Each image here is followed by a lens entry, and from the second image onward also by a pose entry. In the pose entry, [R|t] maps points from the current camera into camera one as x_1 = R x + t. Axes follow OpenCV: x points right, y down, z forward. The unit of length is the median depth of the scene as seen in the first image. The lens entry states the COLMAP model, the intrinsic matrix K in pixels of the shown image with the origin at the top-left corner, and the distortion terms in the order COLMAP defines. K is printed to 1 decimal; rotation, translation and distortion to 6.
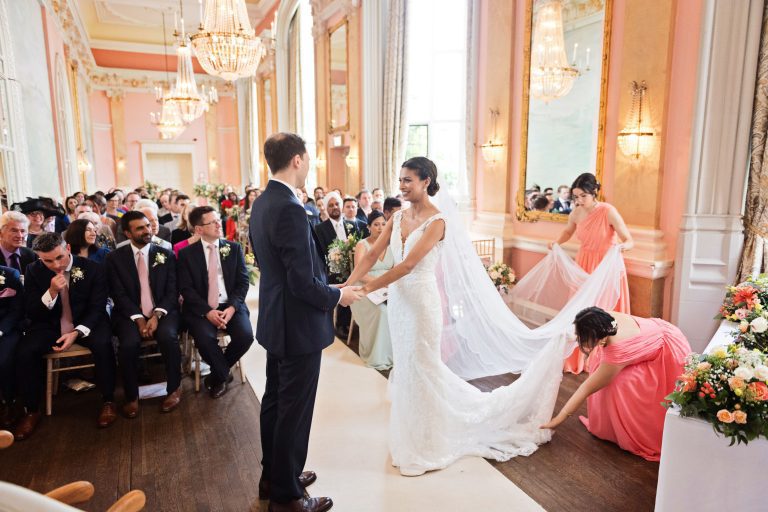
lens RADIAL K [[518.4, 0, 384.0], [0, 518.4, 256.0], [0, 0, 1]] dist [0.002618, -0.000973]
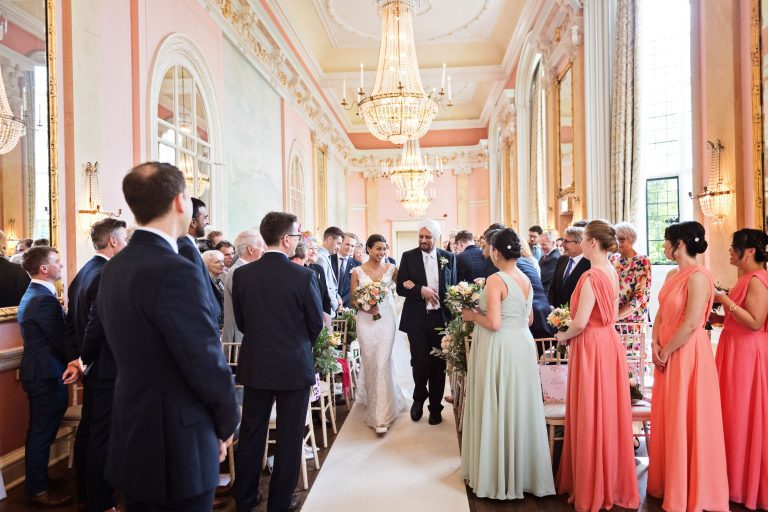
lens RADIAL K [[598.7, 0, 384.0], [0, 598.7, 256.0], [0, 0, 1]] dist [0.009940, -0.000591]
pose [[0.873287, -0.013505, -0.487019, 0.107367], [-0.061087, 0.988692, -0.136954, 0.000547], [0.483361, 0.149351, 0.862587, 0.063719]]
